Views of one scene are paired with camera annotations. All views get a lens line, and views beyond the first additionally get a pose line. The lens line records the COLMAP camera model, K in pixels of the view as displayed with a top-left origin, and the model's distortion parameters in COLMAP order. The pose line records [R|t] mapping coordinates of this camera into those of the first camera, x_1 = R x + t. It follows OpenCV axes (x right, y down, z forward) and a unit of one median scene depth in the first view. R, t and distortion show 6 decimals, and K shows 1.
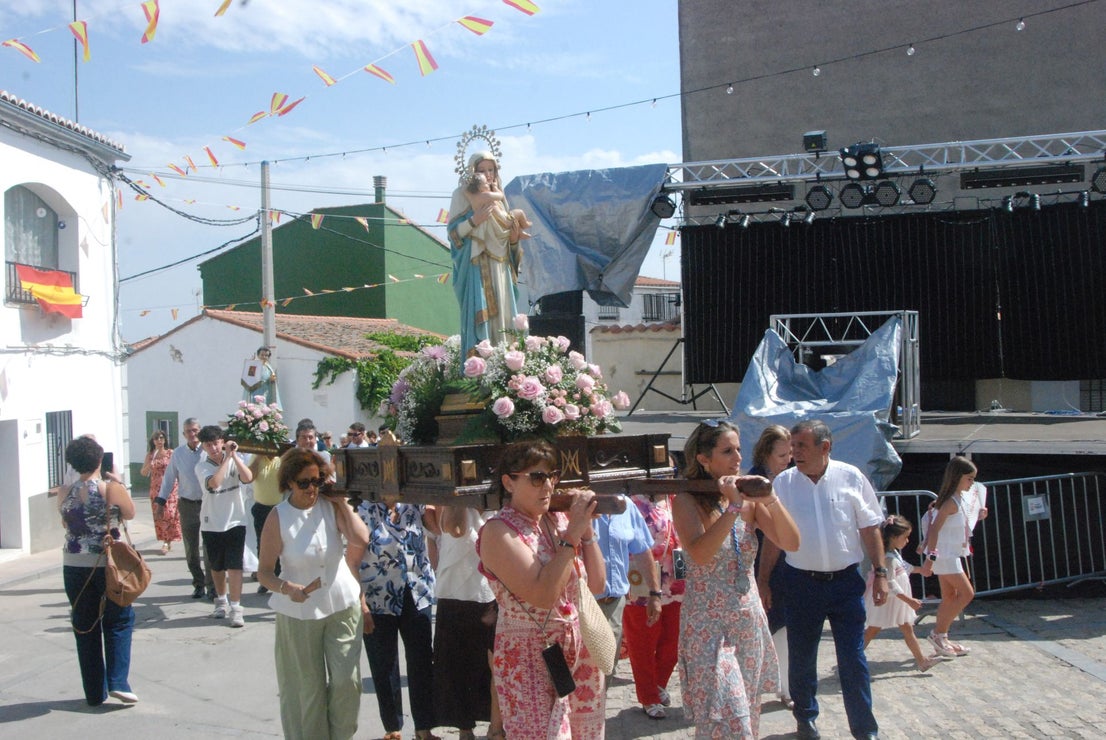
lens RADIAL K [[1151.9, 0, 537.7], [0, 1151.9, 383.5], [0, 0, 1]] dist [-0.147807, 0.132058]
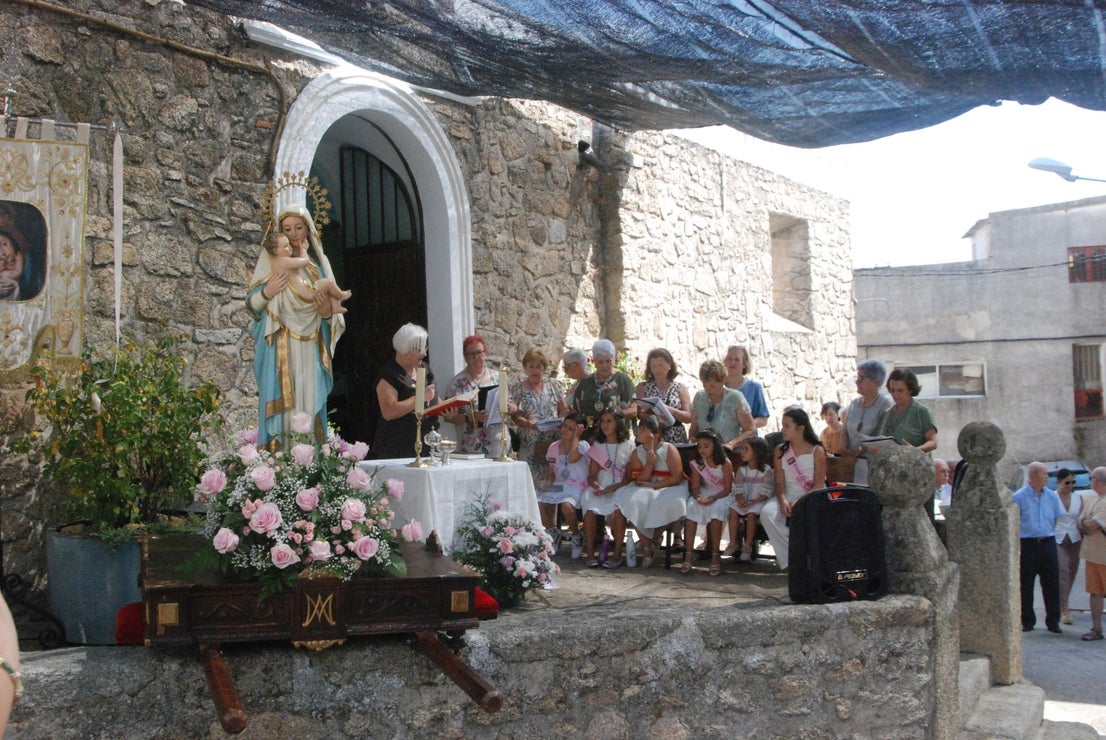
lens RADIAL K [[1151.9, 0, 537.7], [0, 1151.9, 383.5], [0, 0, 1]] dist [-0.147807, 0.132058]
pose [[0.965964, 0.078966, -0.246328, 0.339136], [-0.064077, 0.995633, 0.067897, -0.144876], [0.250614, -0.049802, 0.966805, 0.253743]]
